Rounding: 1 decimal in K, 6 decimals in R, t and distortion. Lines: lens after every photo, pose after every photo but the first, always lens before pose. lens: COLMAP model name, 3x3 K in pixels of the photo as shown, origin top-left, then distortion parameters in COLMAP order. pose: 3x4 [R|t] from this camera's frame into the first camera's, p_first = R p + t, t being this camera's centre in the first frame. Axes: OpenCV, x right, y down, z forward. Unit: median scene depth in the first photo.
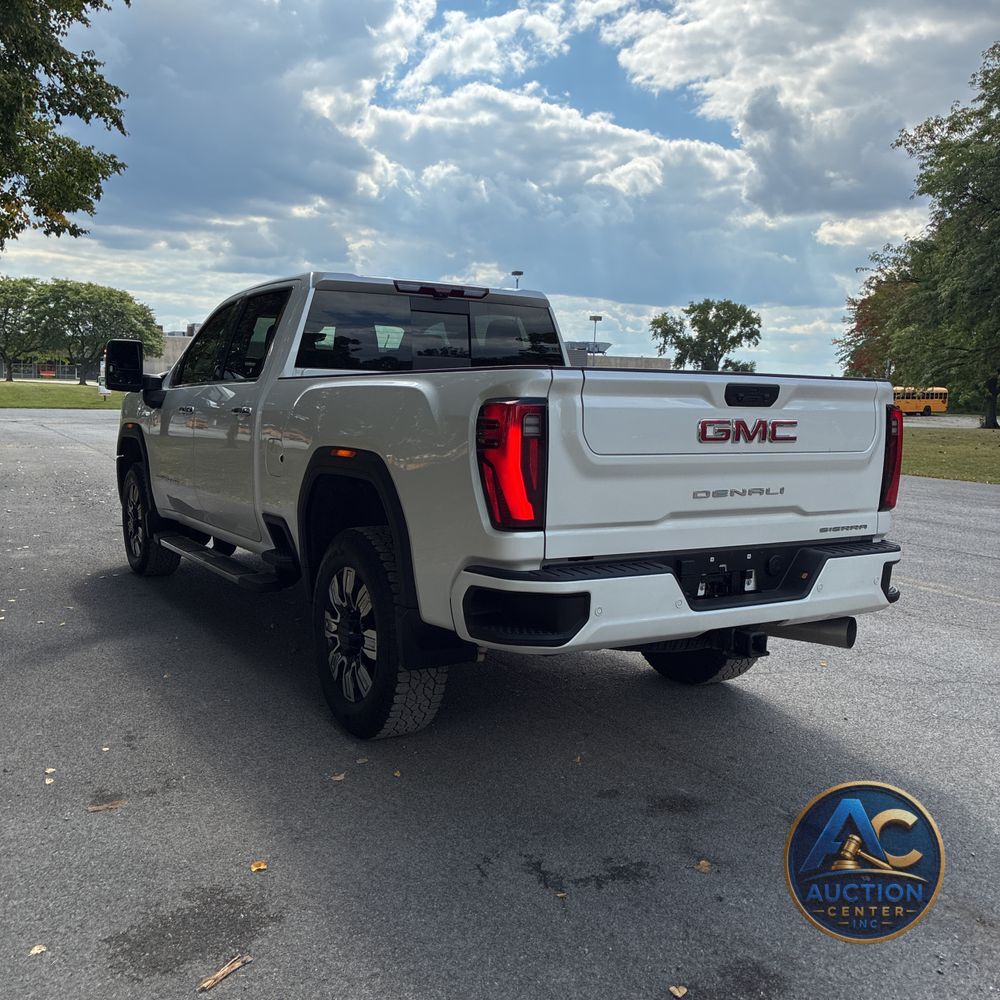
lens RADIAL K [[1008.9, 0, 498.9], [0, 1008.9, 471.3], [0, 0, 1]] dist [0.002888, 0.000589]
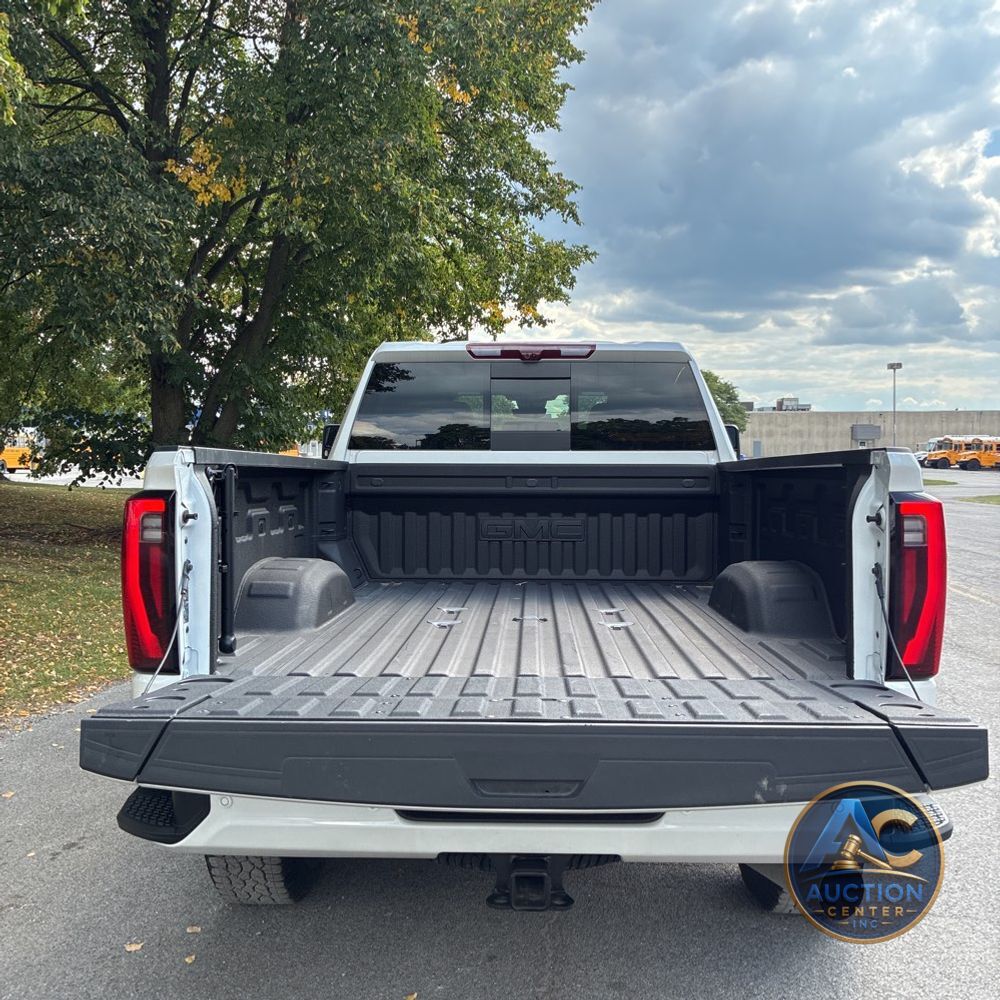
lens RADIAL K [[1008.9, 0, 498.9], [0, 1008.9, 471.3], [0, 0, 1]] dist [0.002888, 0.000589]
pose [[0.840611, -0.015982, -0.541404, 0.123067], [-0.023372, 0.997563, -0.065736, -0.008590], [0.541136, 0.067912, 0.838189, 0.099079]]
